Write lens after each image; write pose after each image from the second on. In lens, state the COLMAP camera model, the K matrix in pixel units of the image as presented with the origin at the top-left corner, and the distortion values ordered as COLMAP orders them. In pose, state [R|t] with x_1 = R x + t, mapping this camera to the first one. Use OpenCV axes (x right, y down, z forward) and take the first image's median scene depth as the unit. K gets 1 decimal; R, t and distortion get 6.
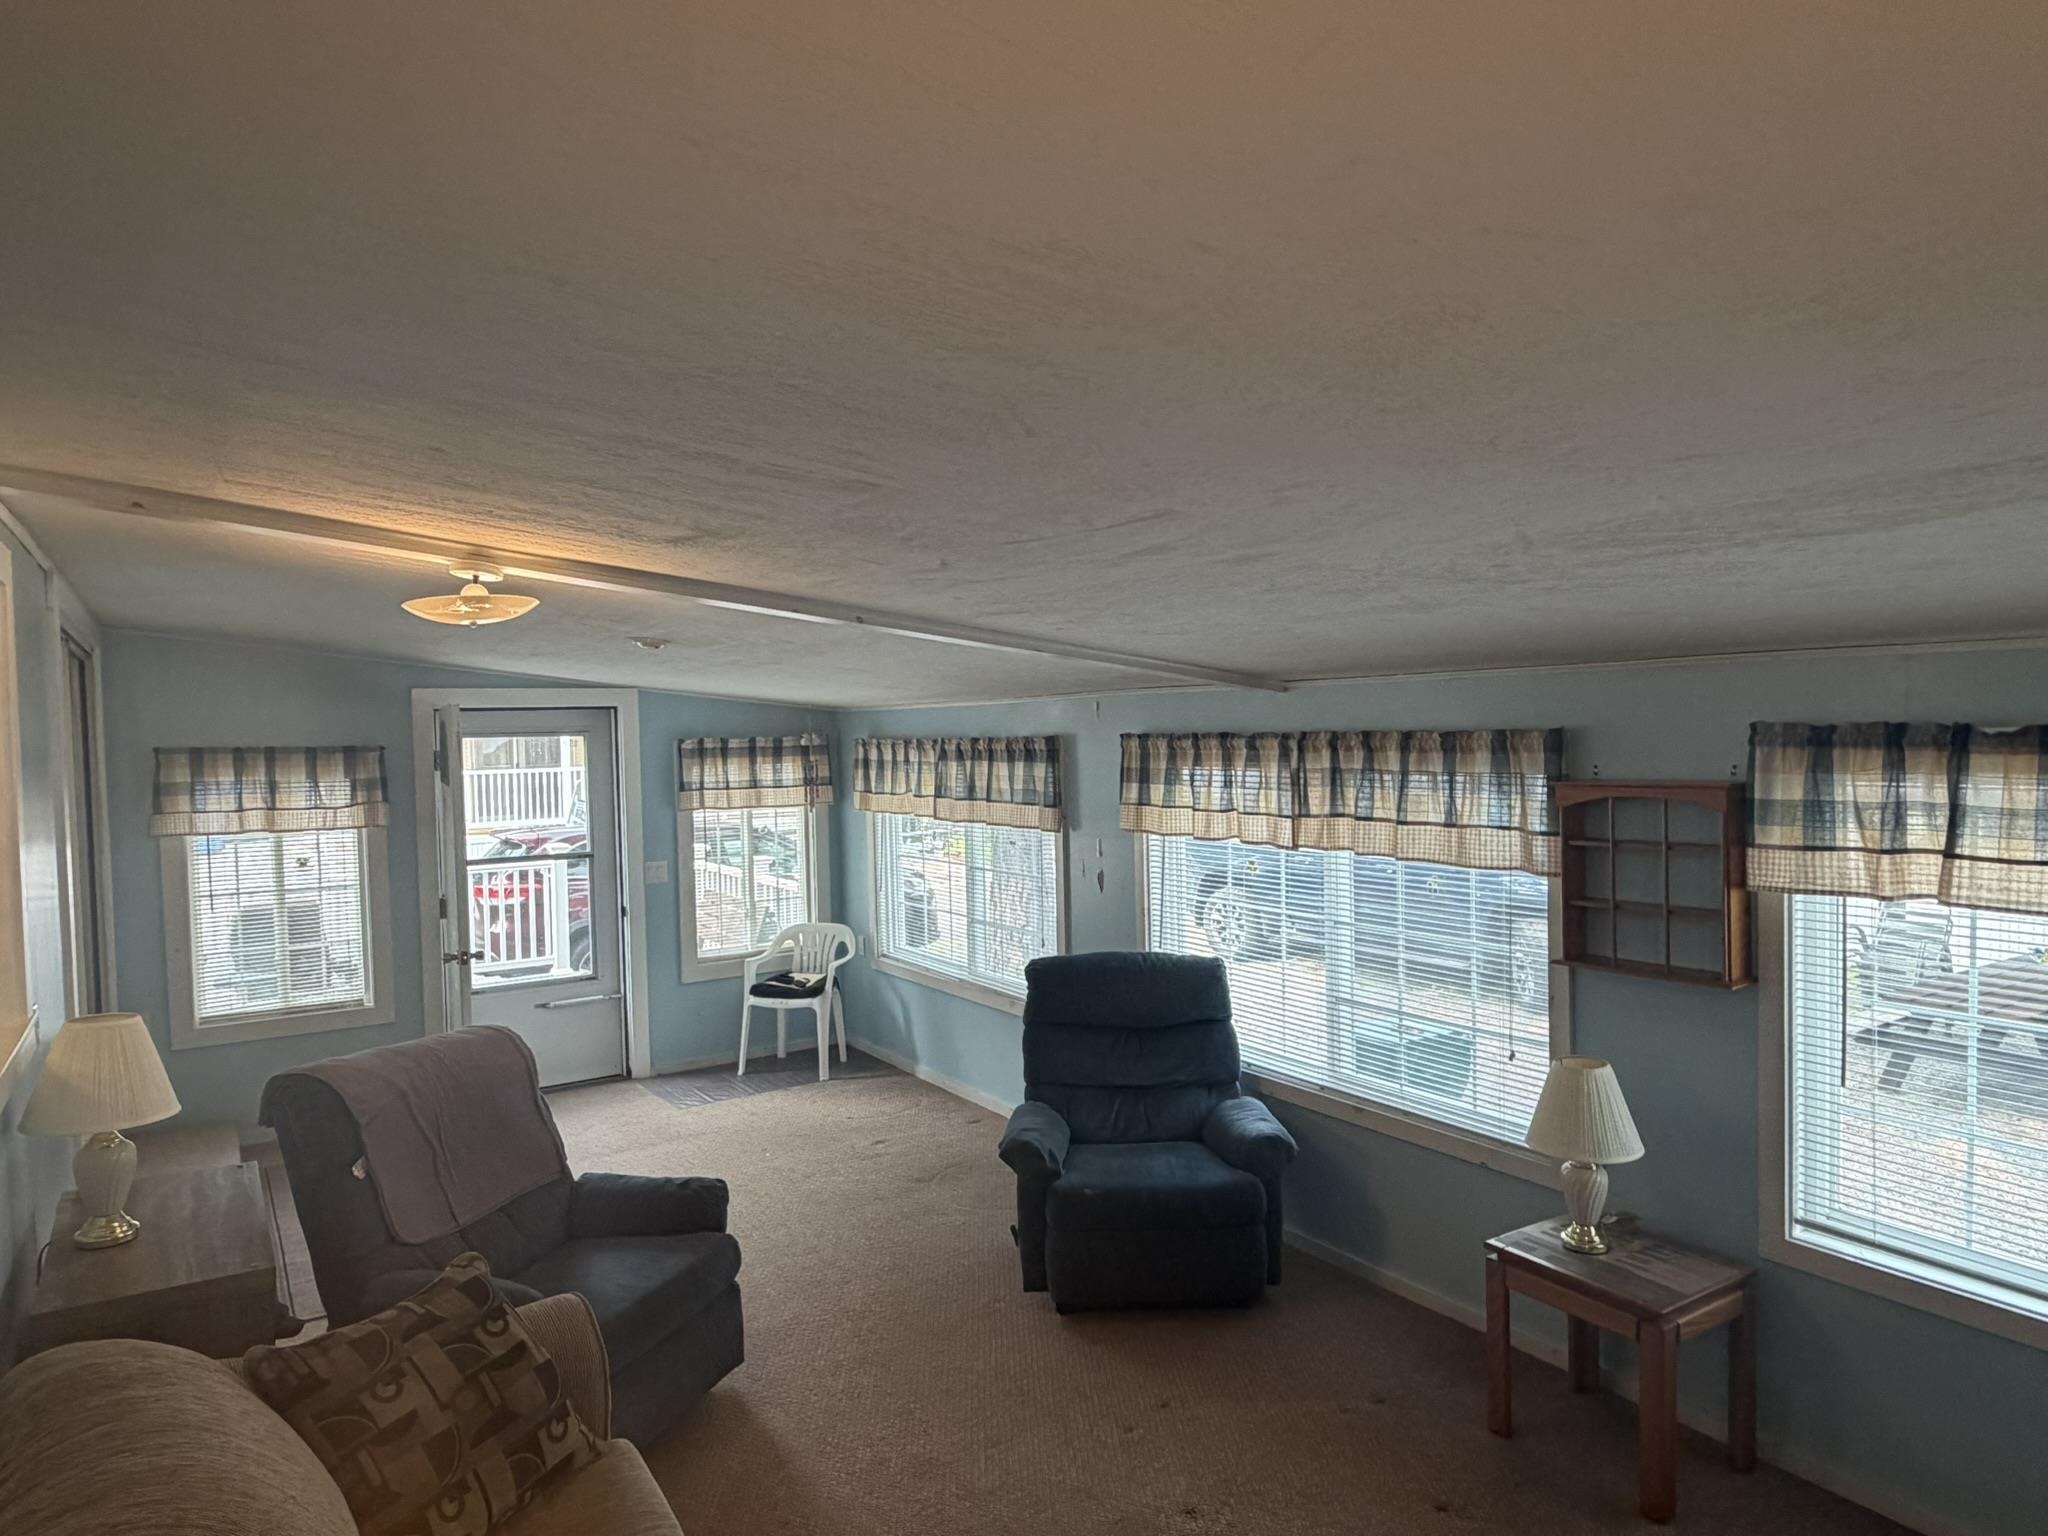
lens RADIAL K [[1247.7, 0, 1024.0], [0, 1247.7, 760.2], [0, 0, 1]] dist [0.007748, 0.003117]
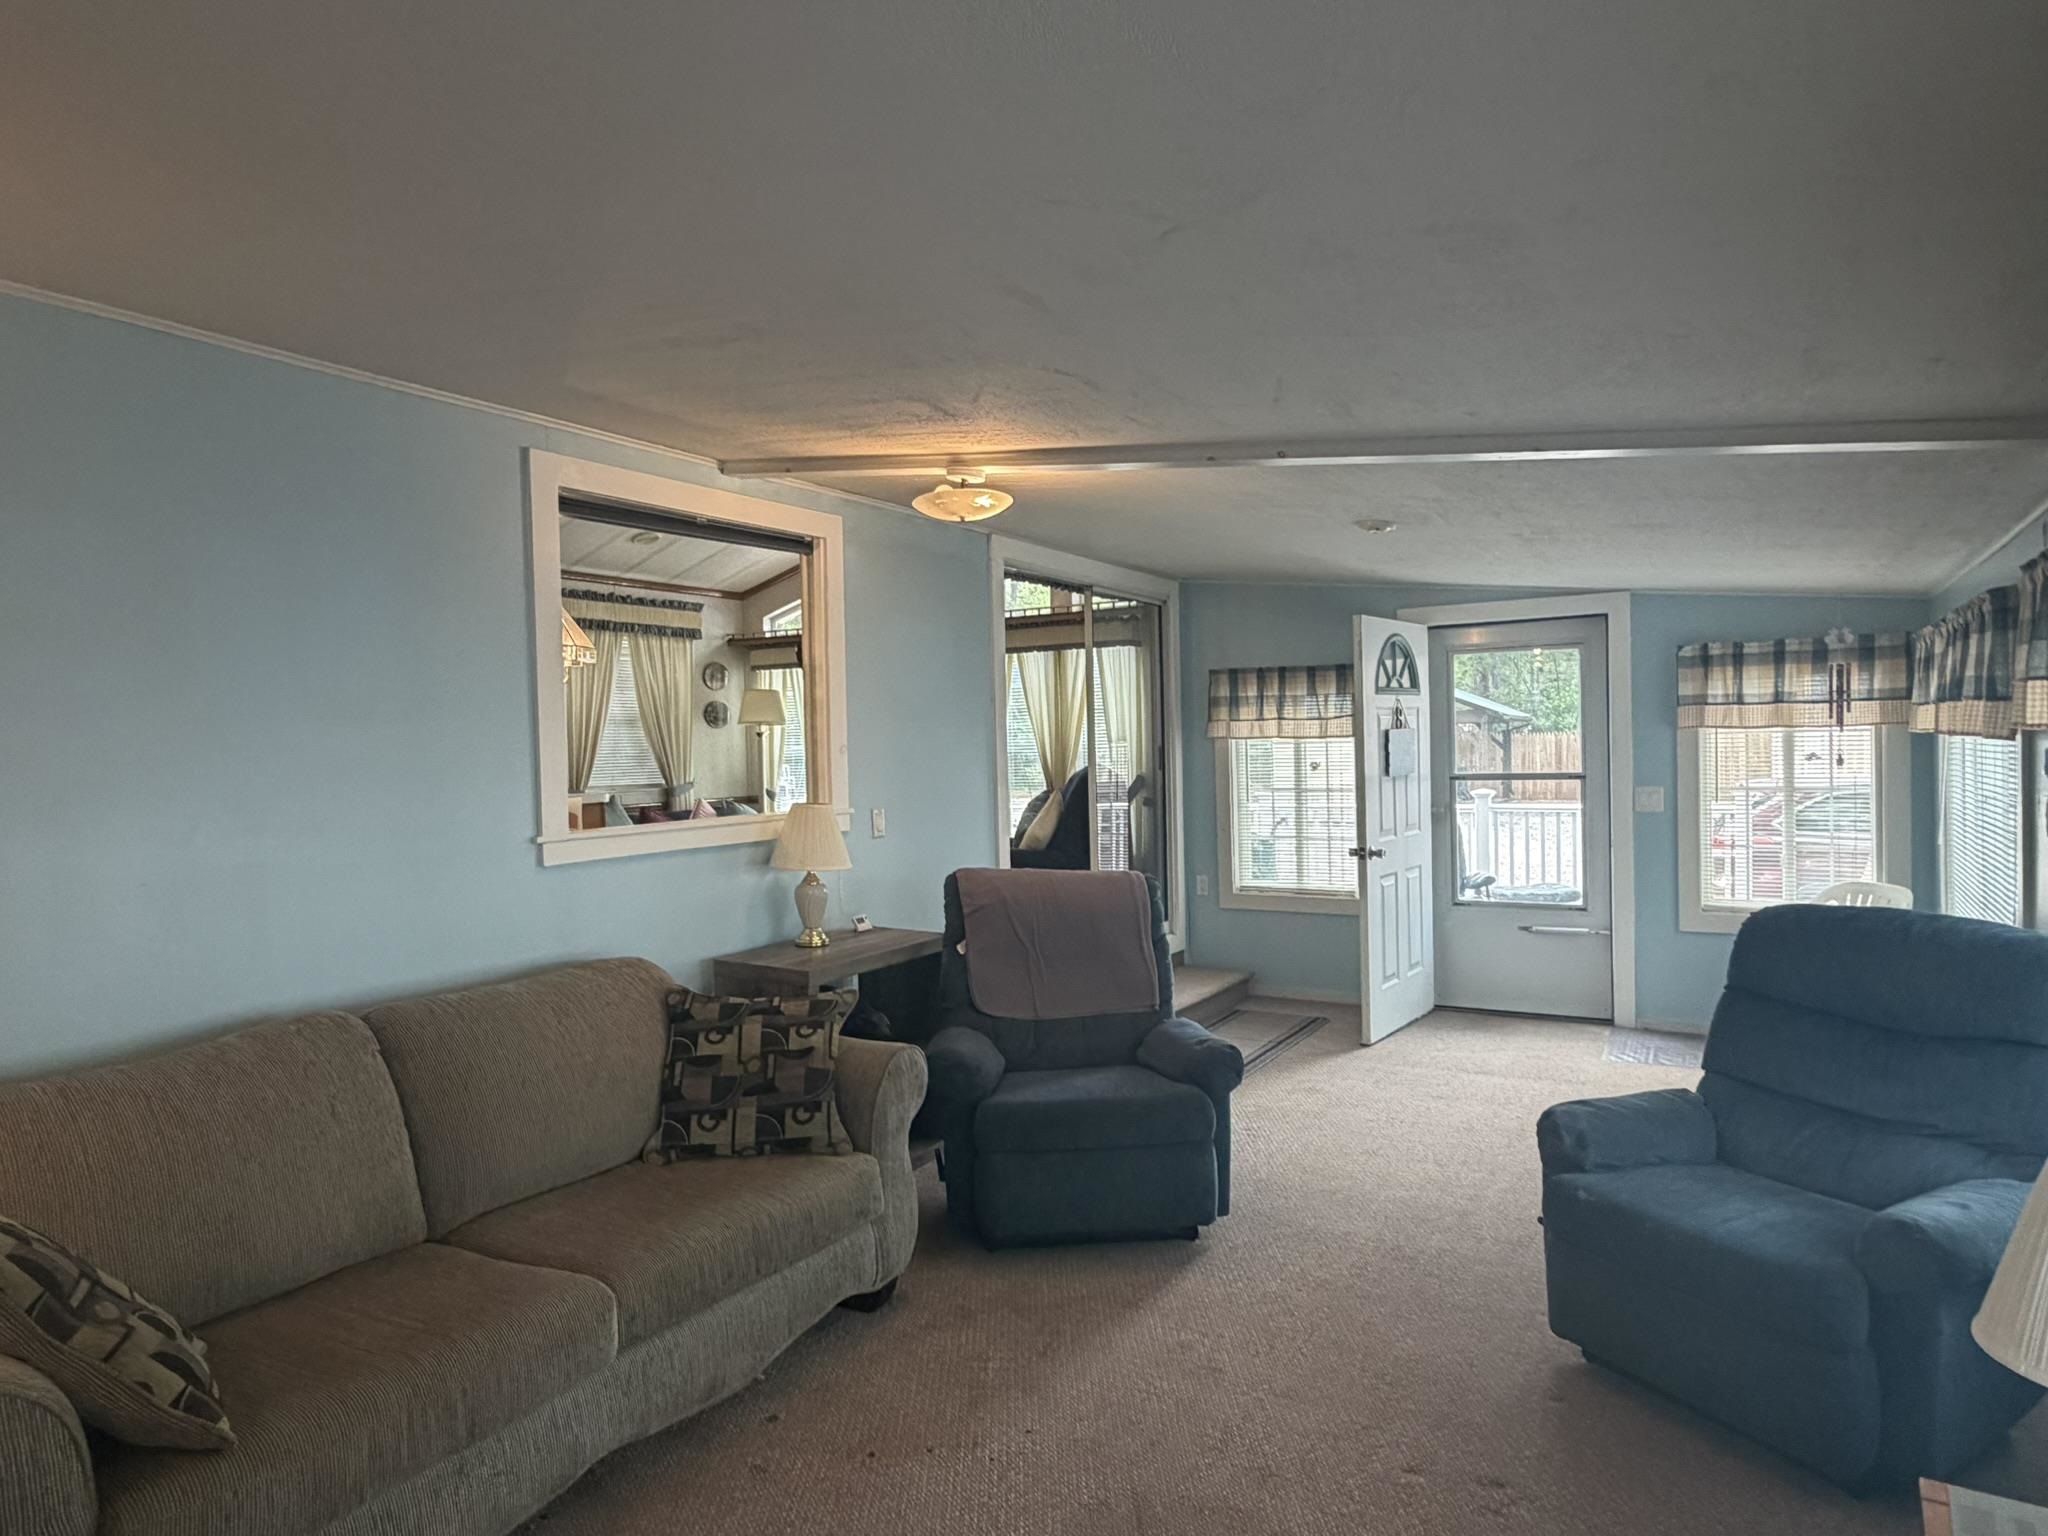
lens RADIAL K [[1247.7, 0, 1022.2], [0, 1247.7, 777.2], [0, 0, 1]] dist [0.007748, 0.003117]
pose [[0.423882, 0.033711, -0.905090, 0.318045], [-0.005315, 0.999382, 0.034733, 0.046619], [0.905702, -0.009912, 0.423800, 0.231479]]
